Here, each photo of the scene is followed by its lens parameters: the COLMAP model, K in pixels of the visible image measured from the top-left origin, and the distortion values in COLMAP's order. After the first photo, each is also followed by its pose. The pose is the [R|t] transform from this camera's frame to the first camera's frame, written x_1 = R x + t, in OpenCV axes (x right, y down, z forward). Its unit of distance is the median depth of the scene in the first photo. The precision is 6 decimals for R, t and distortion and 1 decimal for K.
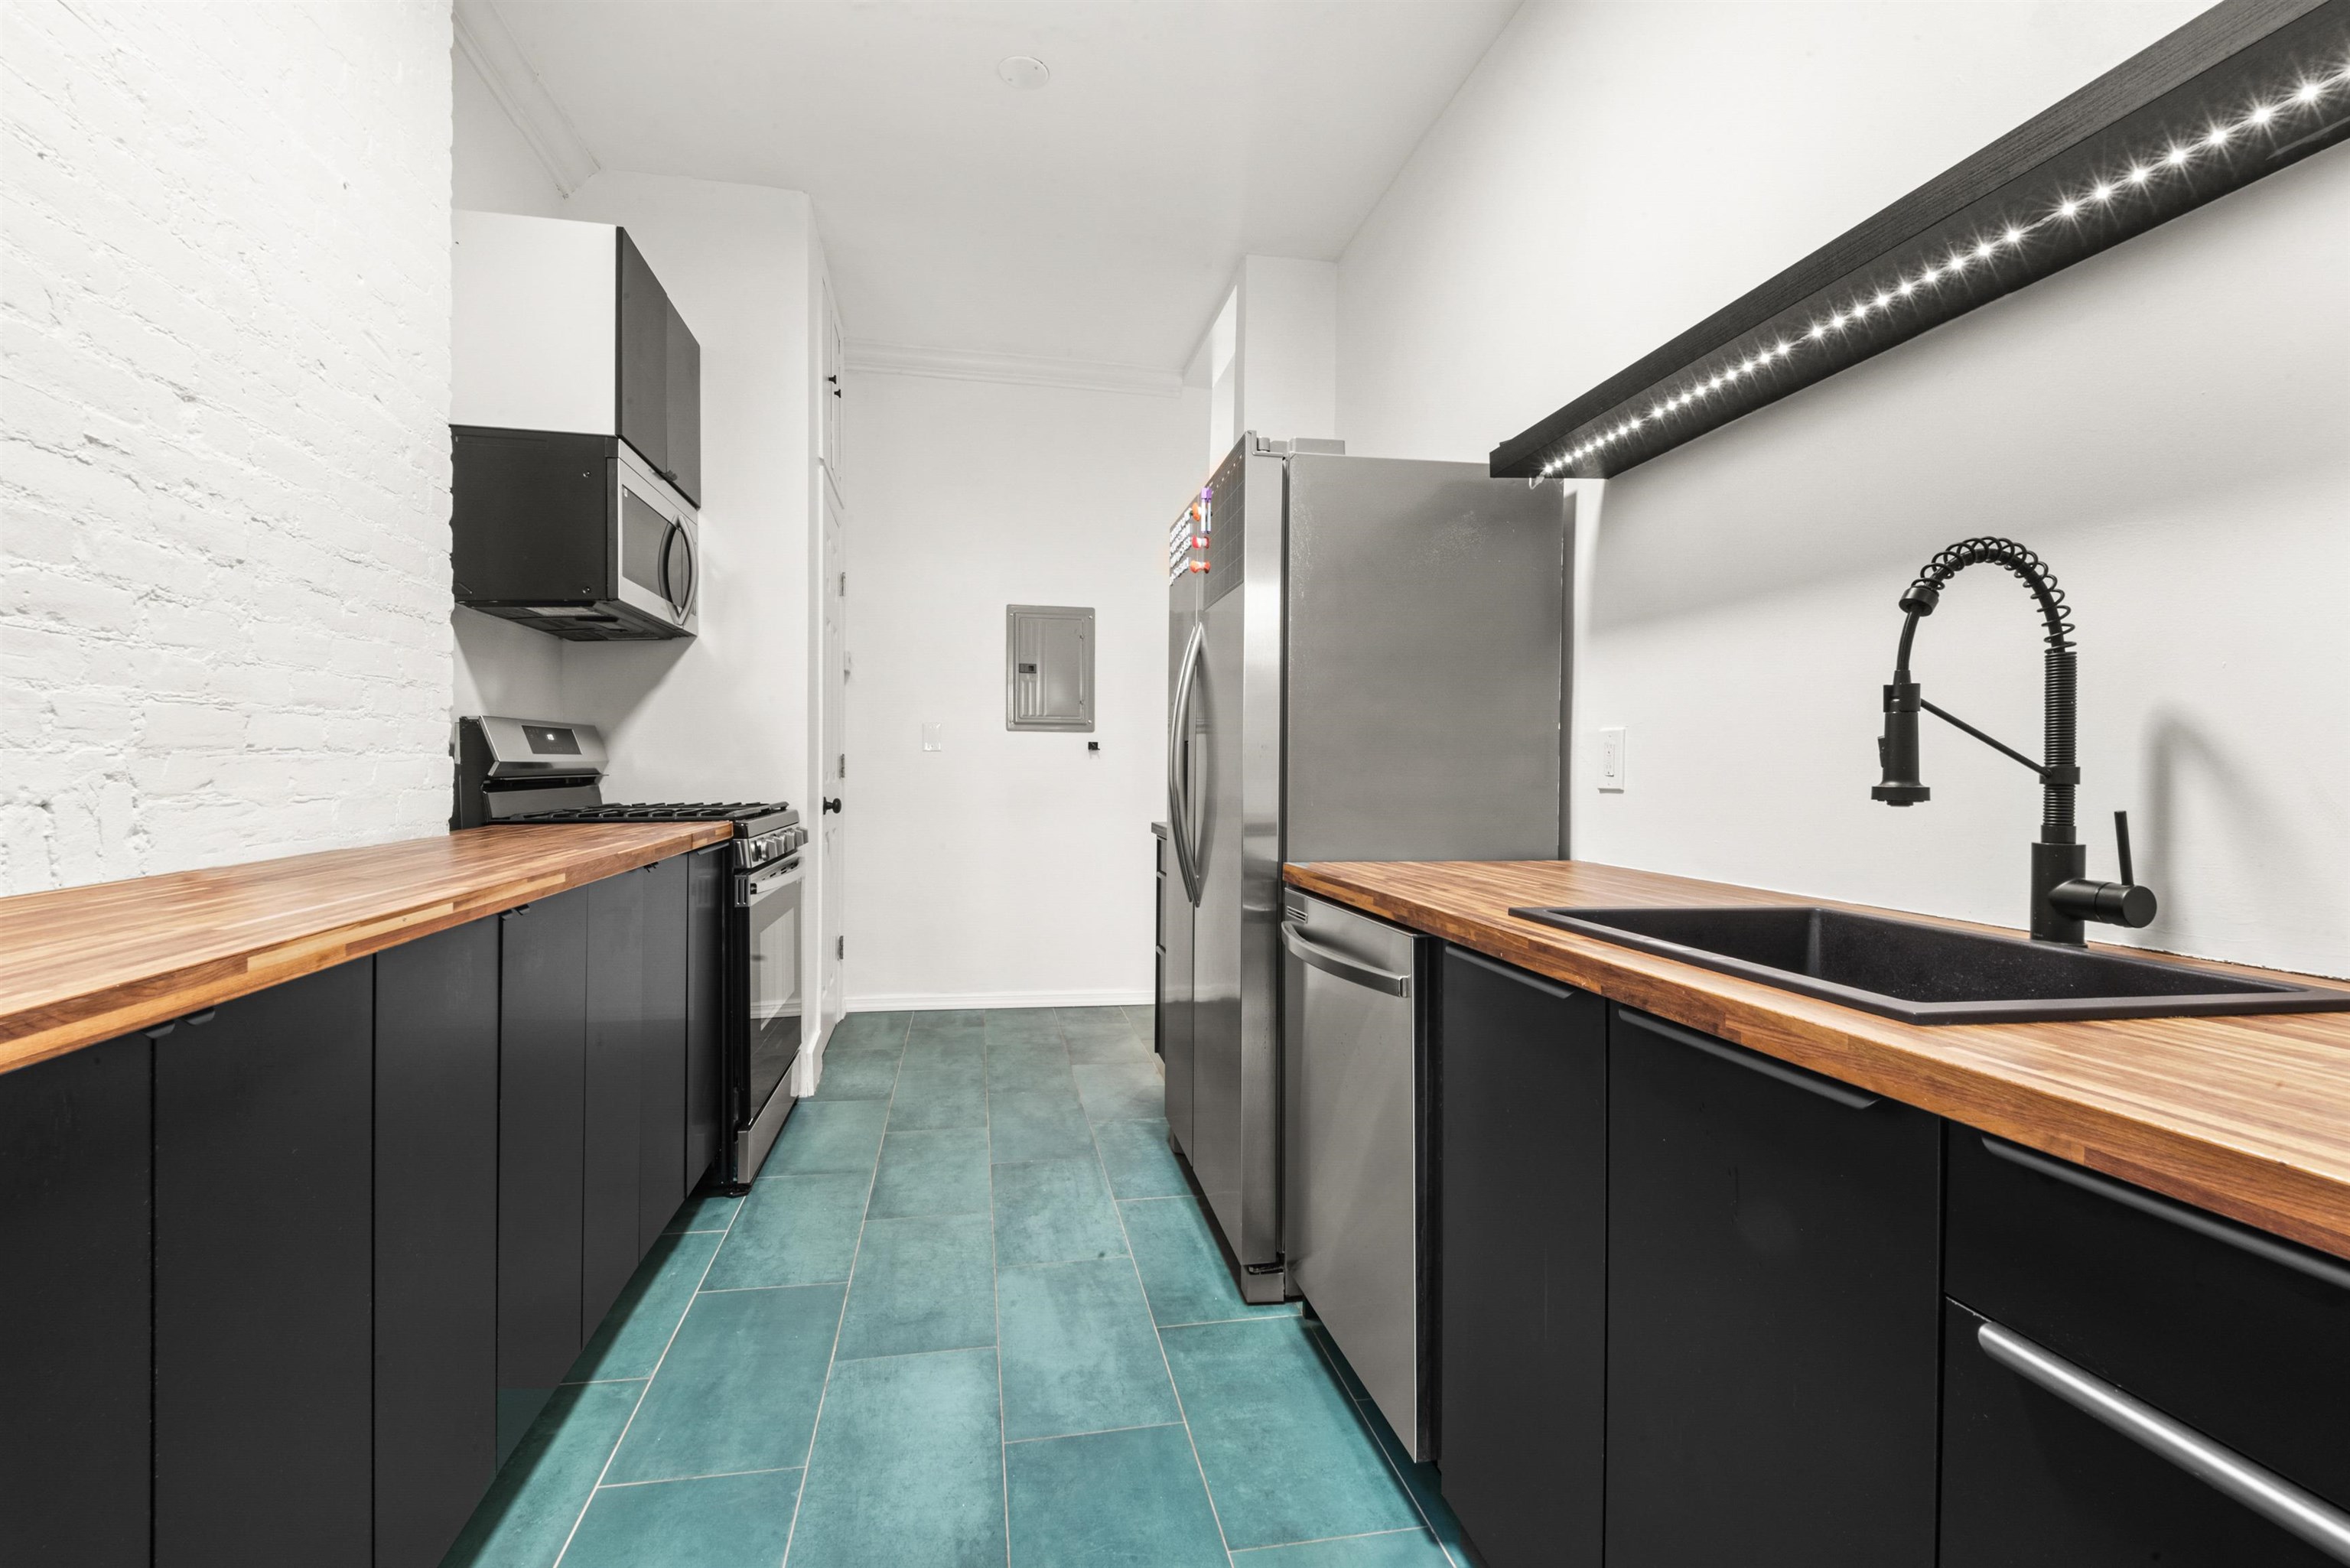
lens RADIAL K [[1091.1, 0, 1182.6], [0, 1091.1, 769.3], [0, 0, 1]] dist [0.027605, -0.016199]
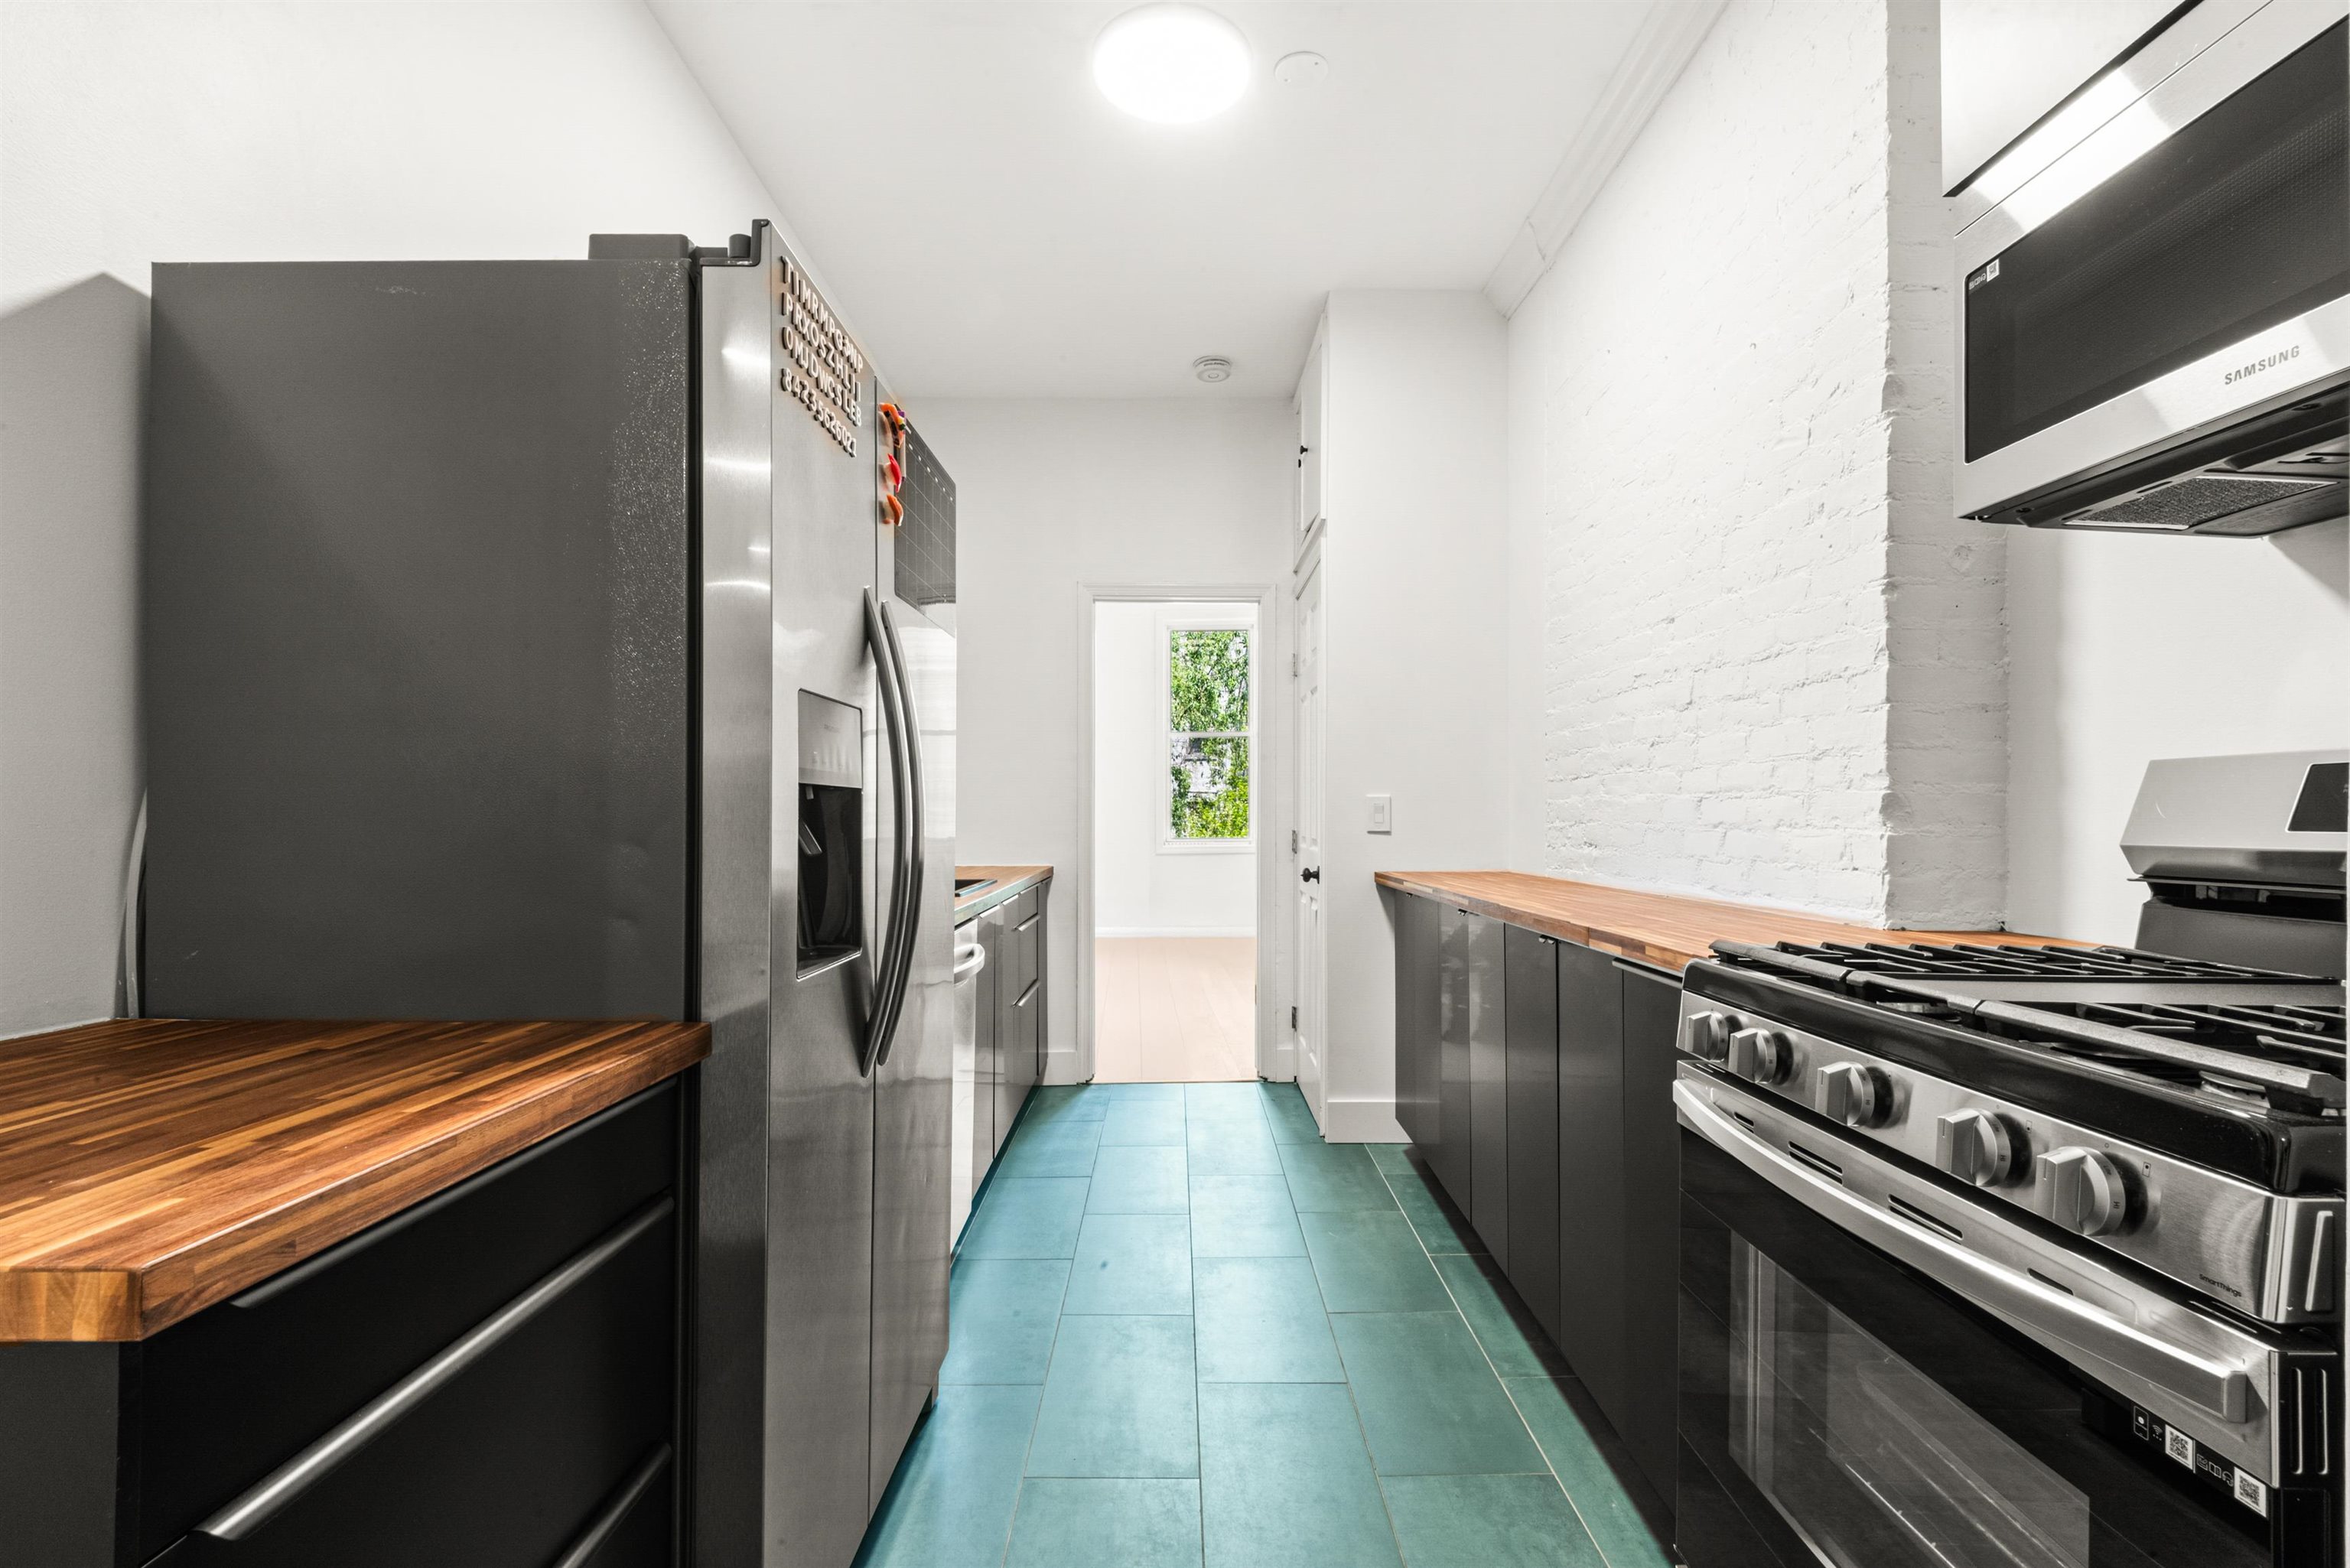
lens RADIAL K [[1091.1, 0, 1182.3], [0, 1091.1, 802.8], [0, 0, 1]] dist [0.027605, -0.016199]
pose [[-0.982655, -0.009196, 0.185214, -0.515028], [-0.010697, 0.999918, -0.007103, -0.036797], [-0.185133, -0.008961, -0.982673, 3.062559]]
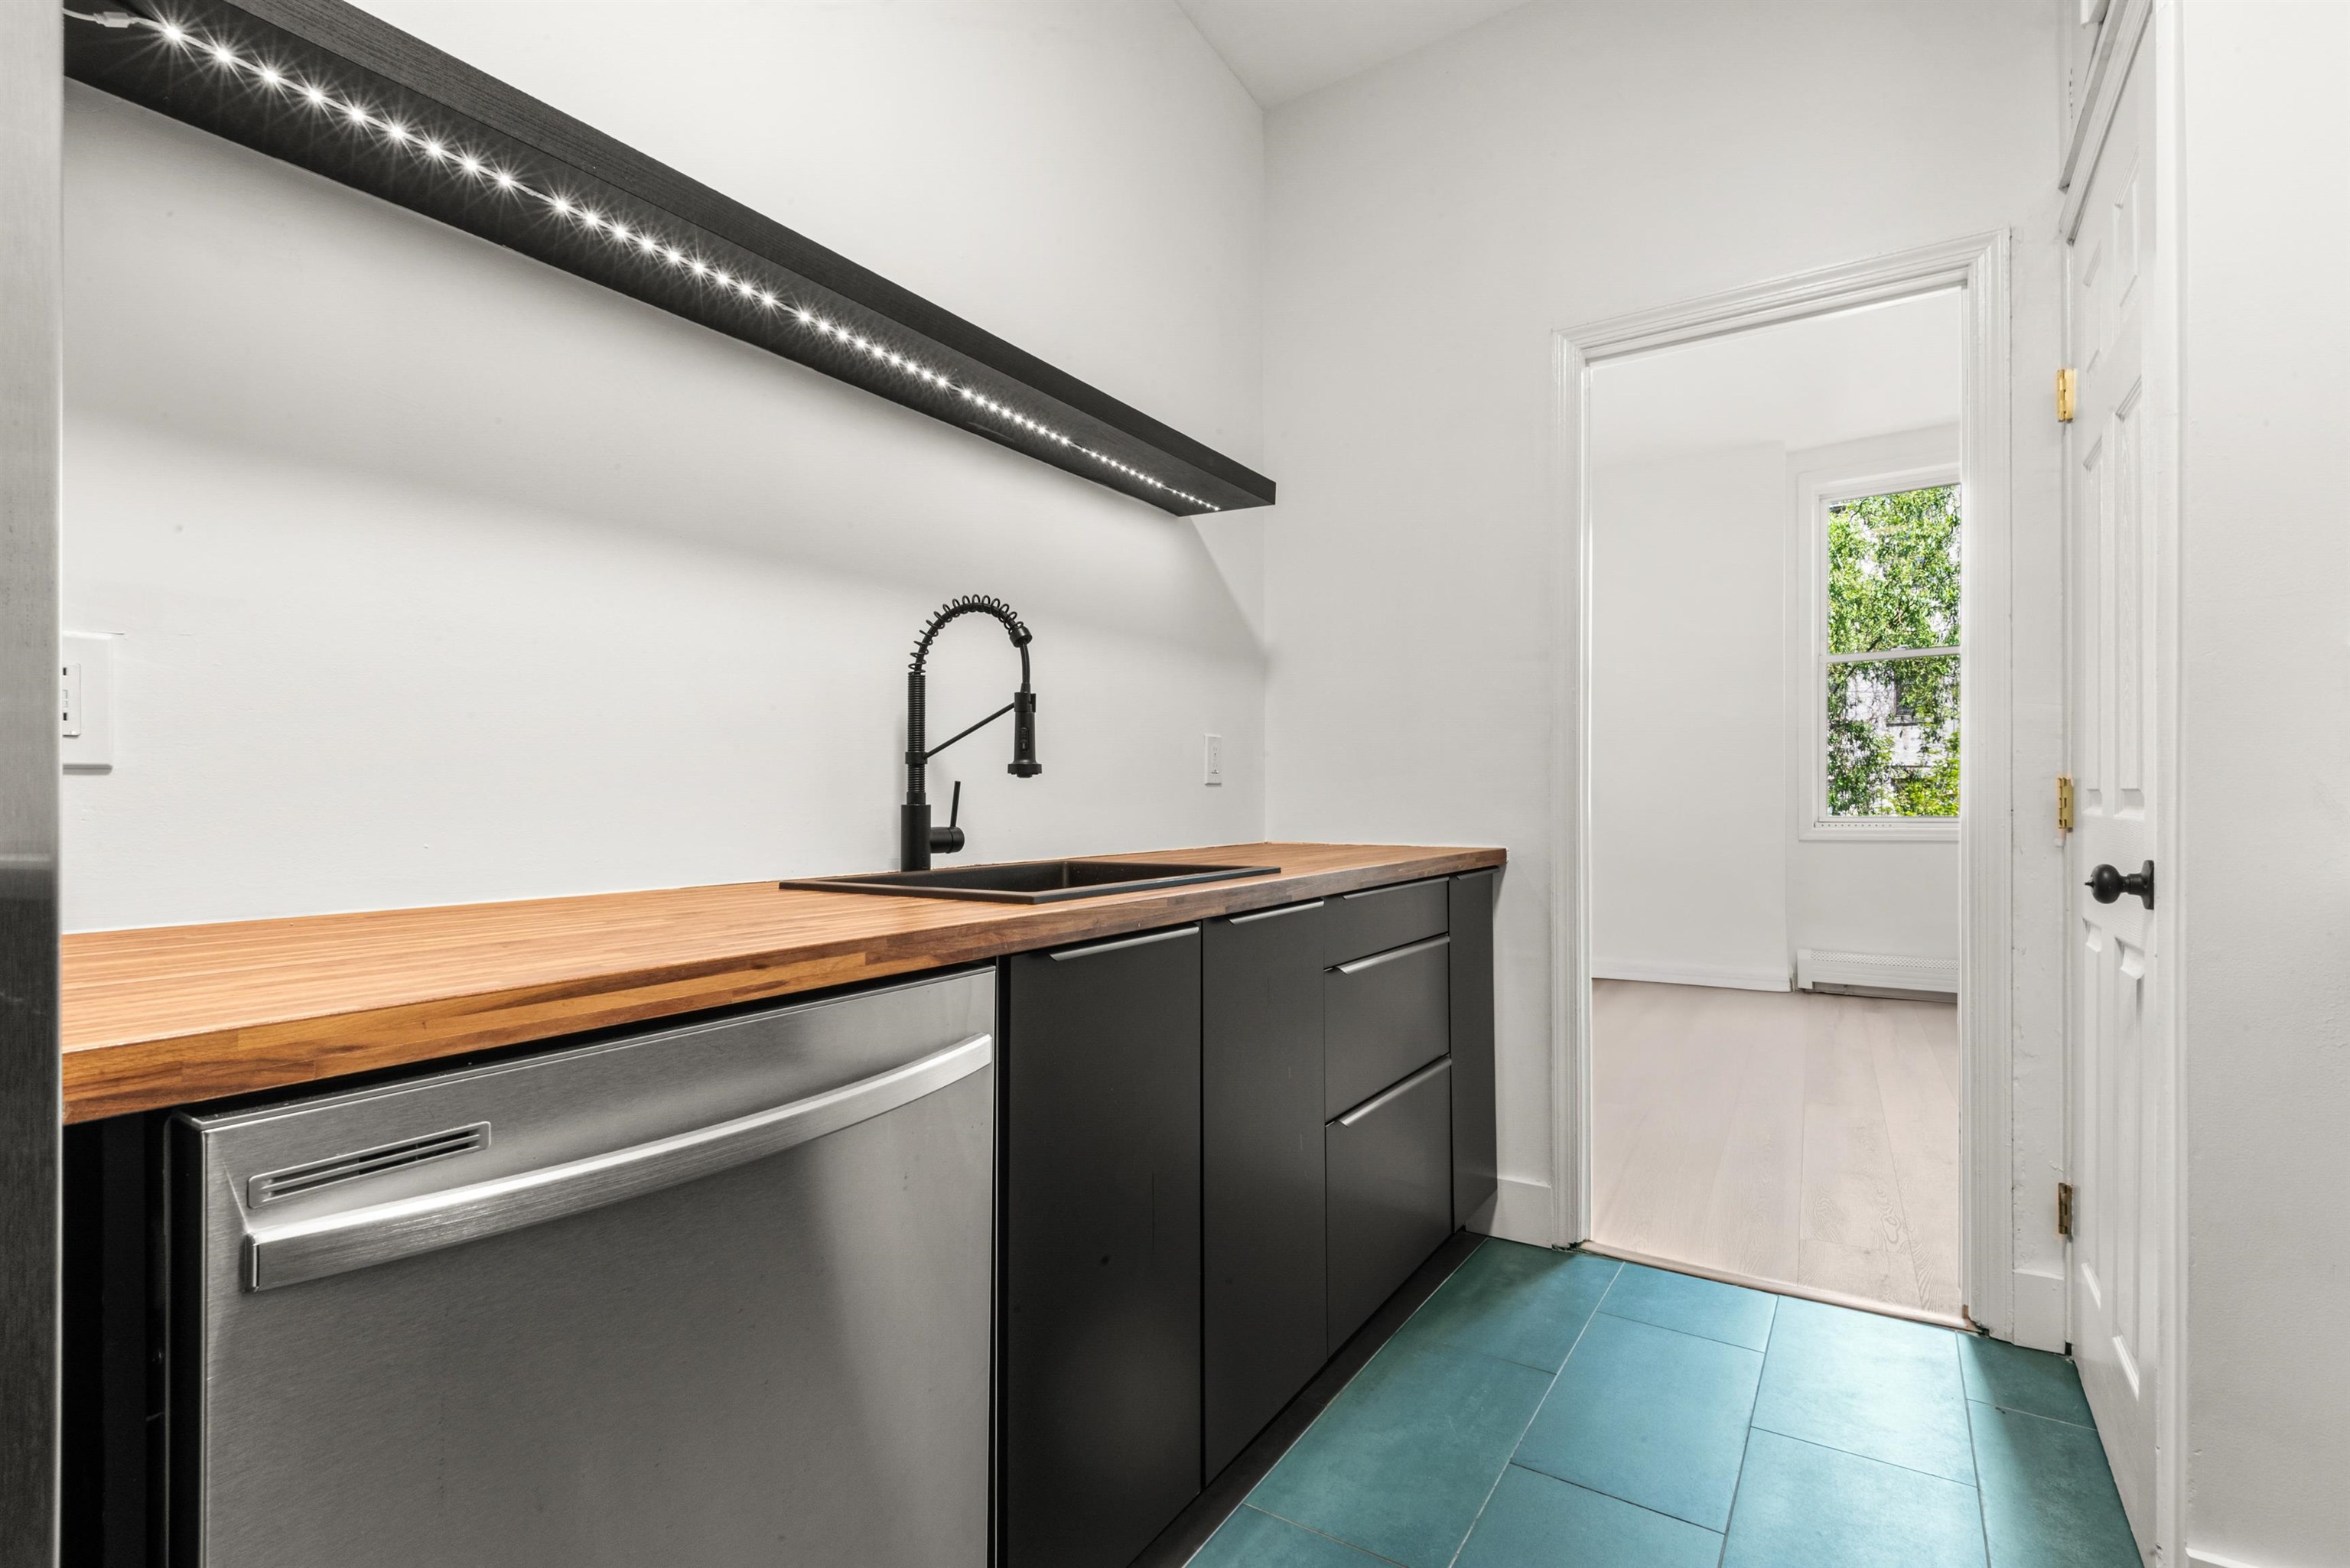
lens RADIAL K [[1091.1, 0, 1163.2], [0, 1091.1, 801.8], [0, 0, 1]] dist [0.027605, -0.016199]
pose [[-0.716195, -0.008944, 0.697843, -0.398795], [-0.004240, 0.999955, 0.008464, 0.044024], [-0.697887, 0.003103, -0.716201, 1.597332]]
